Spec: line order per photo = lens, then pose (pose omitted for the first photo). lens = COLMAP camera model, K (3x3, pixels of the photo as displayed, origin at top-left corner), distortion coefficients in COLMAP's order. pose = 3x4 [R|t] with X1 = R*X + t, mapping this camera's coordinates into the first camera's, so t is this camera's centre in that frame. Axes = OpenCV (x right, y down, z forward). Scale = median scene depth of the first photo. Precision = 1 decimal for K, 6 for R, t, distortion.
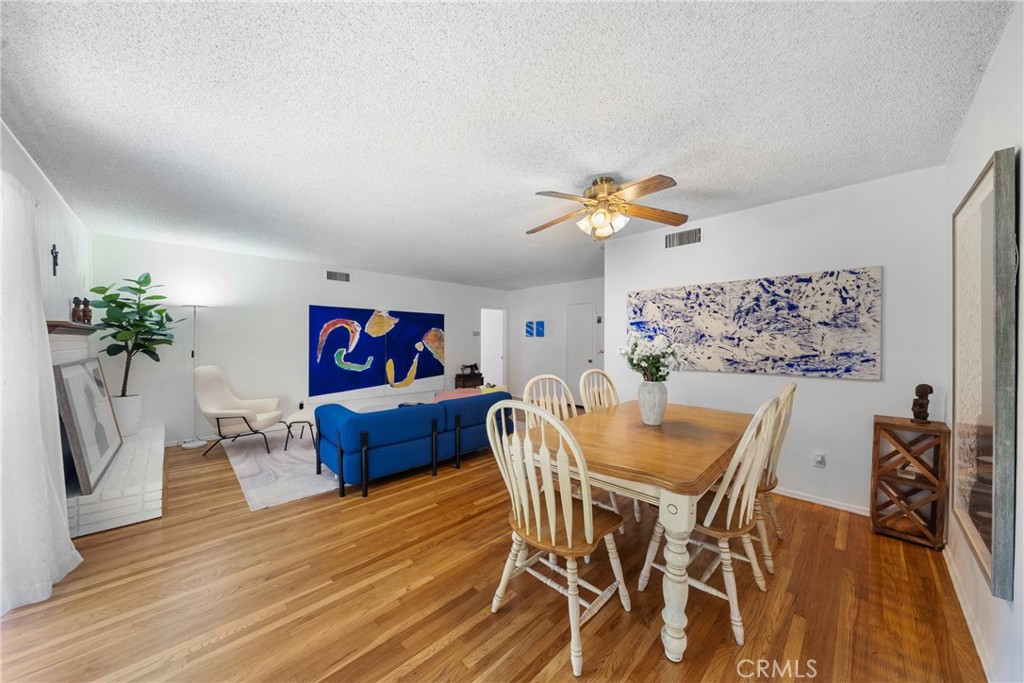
lens RADIAL K [[353.9, 0, 509.1], [0, 353.9, 335.9], [0, 0, 1]] dist [-0.000907, -0.000056]
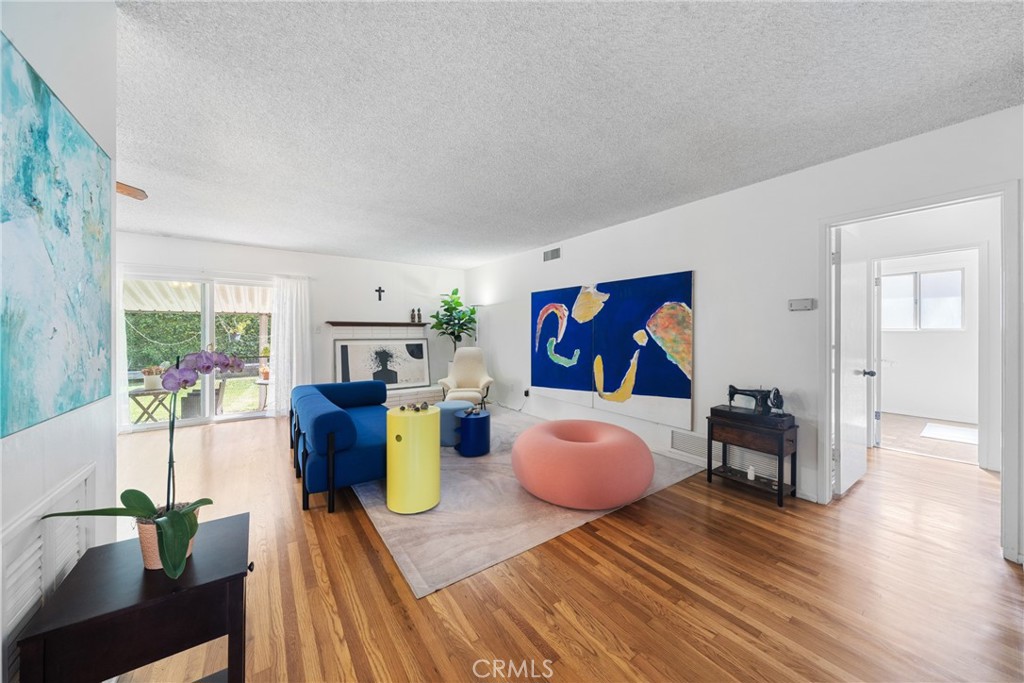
lens RADIAL K [[353.9, 0, 509.1], [0, 353.9, 335.9], [0, 0, 1]] dist [-0.000907, -0.000056]
pose [[-0.156550, 0.003701, -0.987663, 0.370291], [0.006233, 0.999977, 0.002759, 0.026916], [0.987650, -0.005724, -0.156569, 0.974880]]
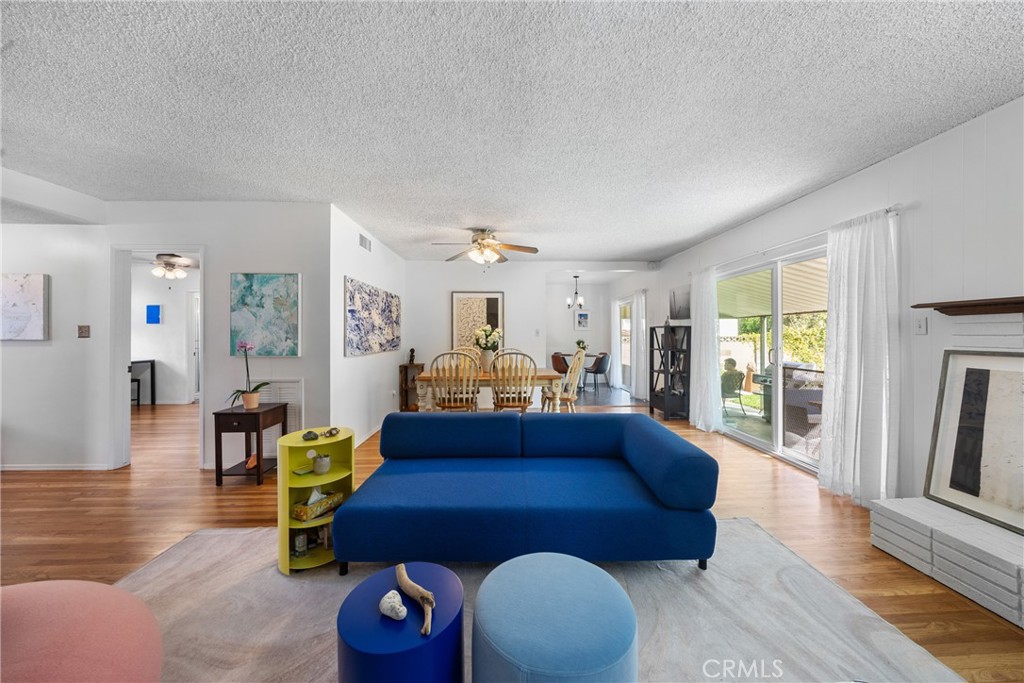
lens RADIAL K [[353.9, 0, 509.1], [0, 353.9, 335.9], [0, 0, 1]] dist [-0.000907, -0.000056]
pose [[-0.735556, 0.001599, 0.677462, -0.394759], [-0.000766, 0.999995, -0.003192, 0.022126], [-0.677464, -0.002866, -0.735551, 0.915990]]
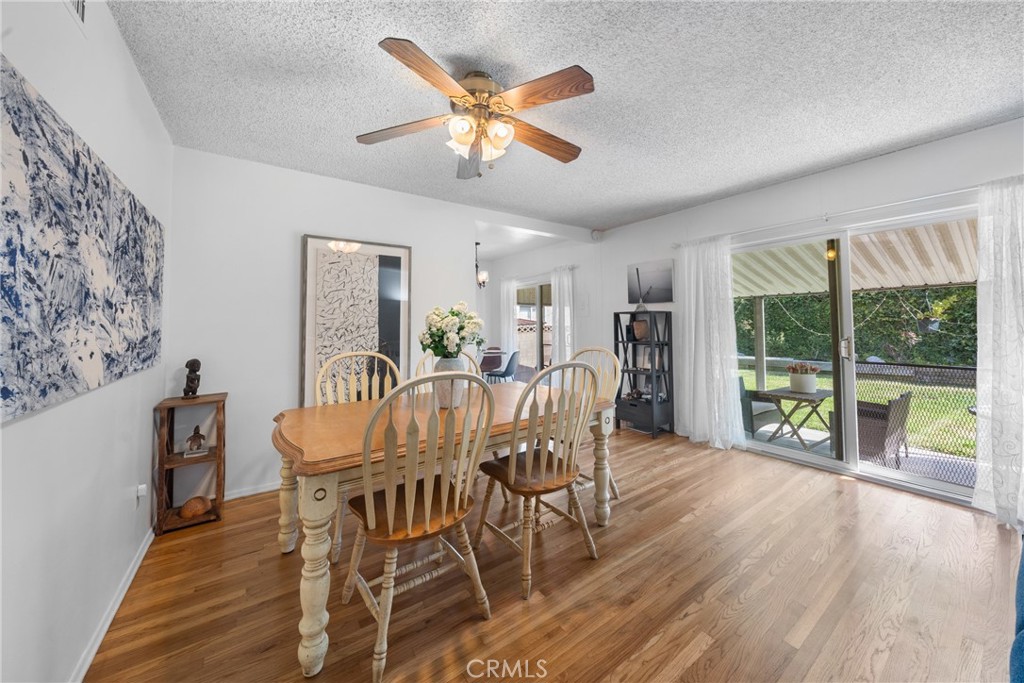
lens RADIAL K [[363.0, 0, 509.1], [0, 363.0, 310.3], [0, 0, 1]] dist [-0.000561, 0.000007]
pose [[-0.987002, 0.017337, 0.159770, 0.040503], [0.010157, 0.998906, -0.045648, 0.020850], [-0.160386, -0.043432, -0.986098, 0.729666]]
